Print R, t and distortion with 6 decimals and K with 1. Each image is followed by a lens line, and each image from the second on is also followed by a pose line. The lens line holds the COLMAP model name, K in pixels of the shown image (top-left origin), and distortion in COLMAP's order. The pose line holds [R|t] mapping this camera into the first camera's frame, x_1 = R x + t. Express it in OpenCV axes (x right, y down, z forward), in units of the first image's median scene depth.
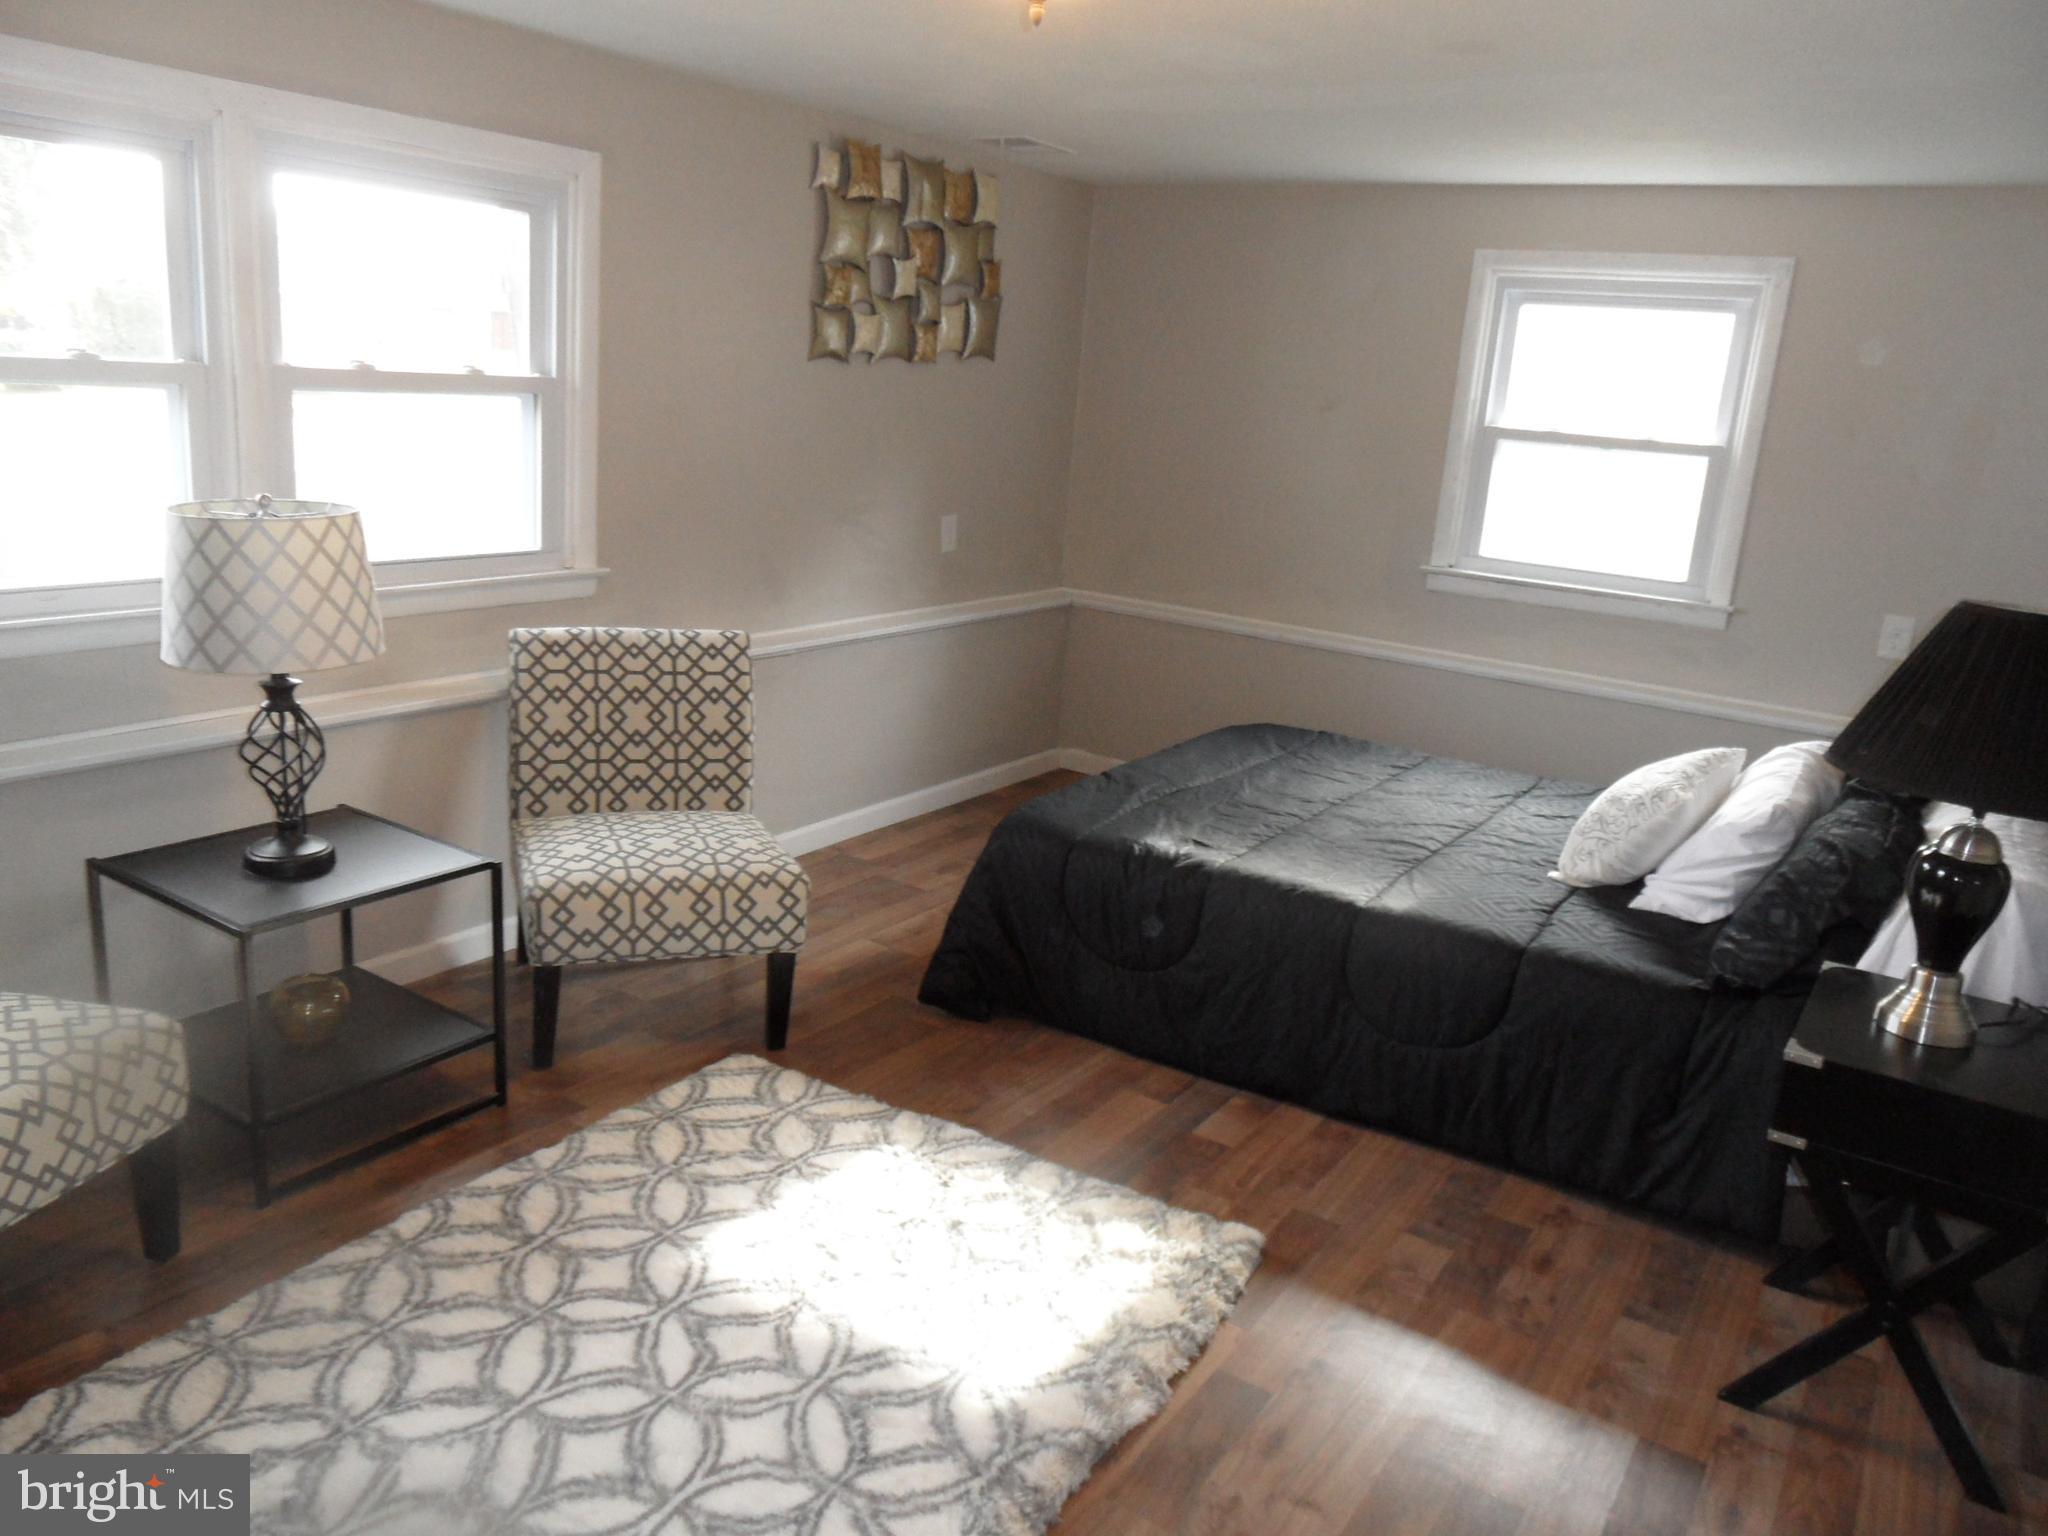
lens RADIAL K [[1518.9, 0, 1024.0], [0, 1518.9, 768.0], [0, 0, 1]] dist [-0.013067, 0.000349]
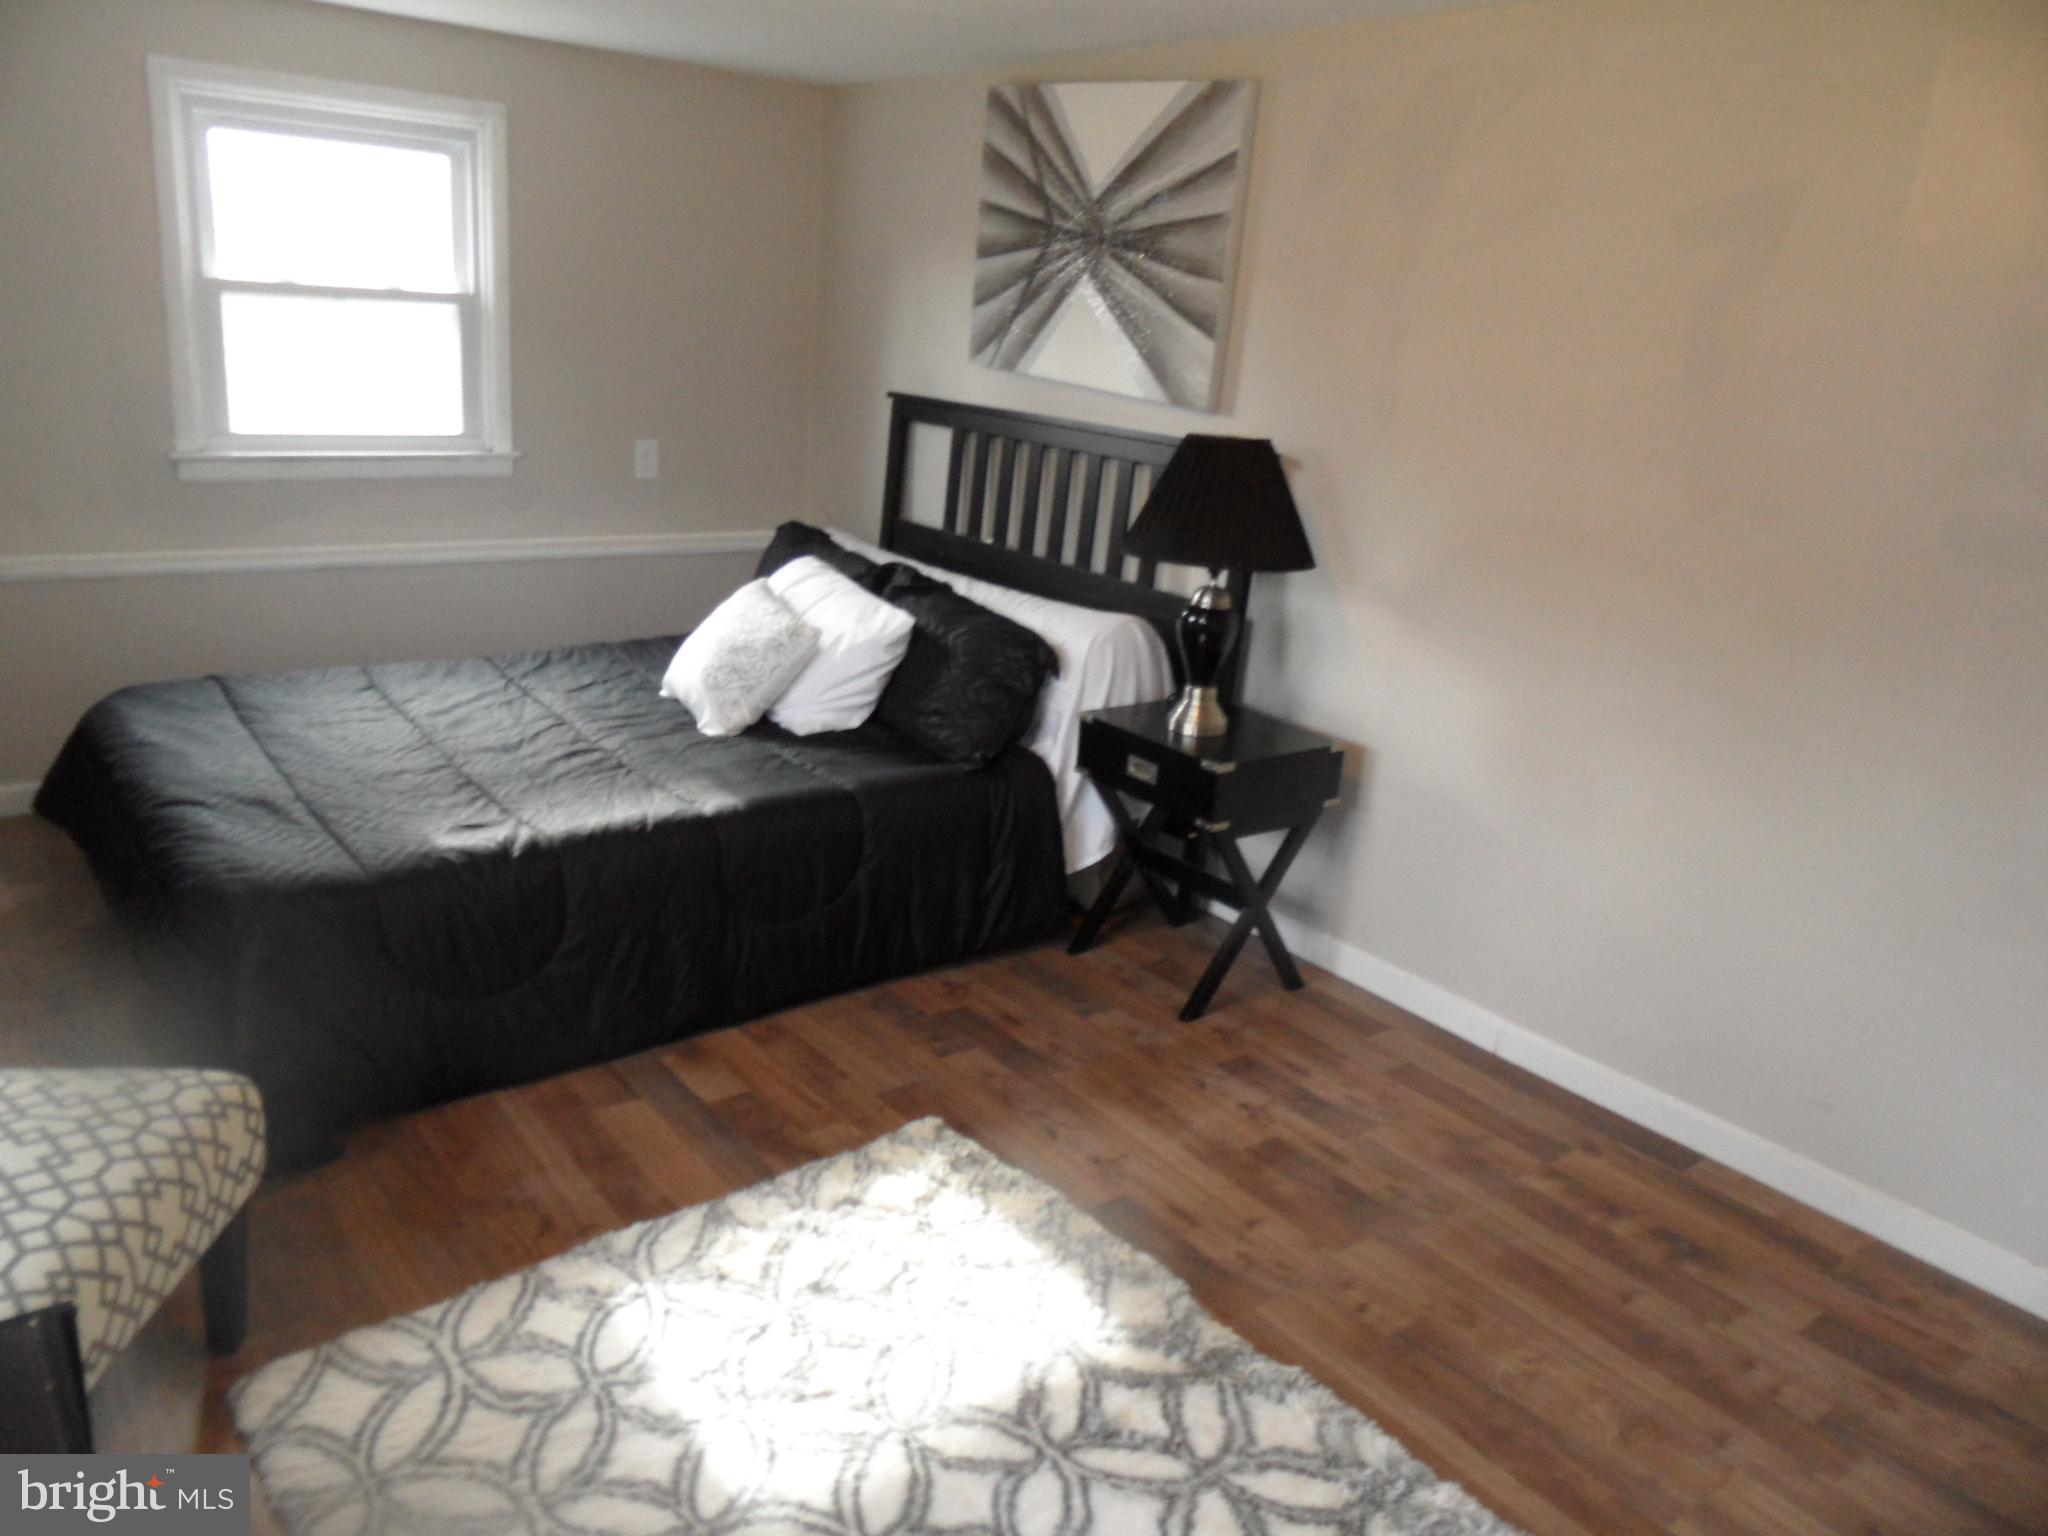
lens RADIAL K [[1505.5, 0, 1024.0], [0, 1505.5, 768.0], [0, 0, 1]] dist [-0.006920, -0.008998]
pose [[0.321190, -0.324049, 0.889848, -0.582059], [0.192707, 0.942339, 0.273607, -0.168562], [-0.927201, 0.083601, 0.365116, 0.462529]]
